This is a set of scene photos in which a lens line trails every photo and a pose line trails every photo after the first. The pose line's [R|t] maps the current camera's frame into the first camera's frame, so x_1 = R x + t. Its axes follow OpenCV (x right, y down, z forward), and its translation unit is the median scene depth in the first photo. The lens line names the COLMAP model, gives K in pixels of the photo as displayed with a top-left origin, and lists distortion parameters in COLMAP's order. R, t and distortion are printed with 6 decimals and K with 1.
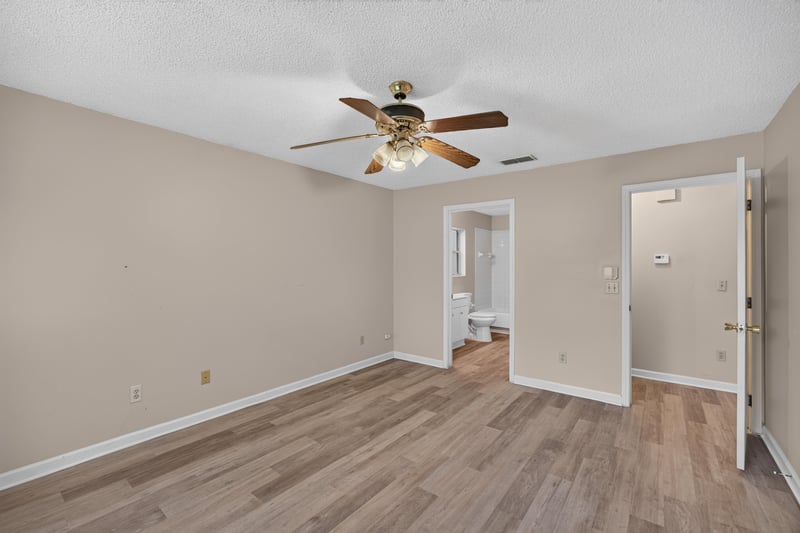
lens RADIAL K [[344.2, 0, 401.0], [0, 344.2, 262.6], [0, 0, 1]] dist [-0.017636, 0.000751]
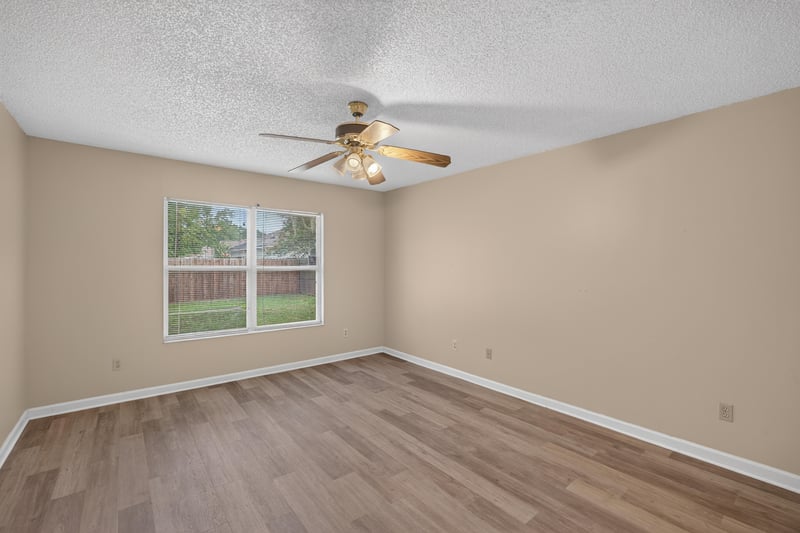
lens RADIAL K [[344.2, 0, 401.0], [0, 344.2, 262.6], [0, 0, 1]] dist [-0.017636, 0.000751]
pose [[-0.229506, -0.006668, -0.973284, 0.700417], [0.003697, 0.999963, -0.007722, 0.004808], [0.973300, -0.005370, -0.229473, 0.916046]]
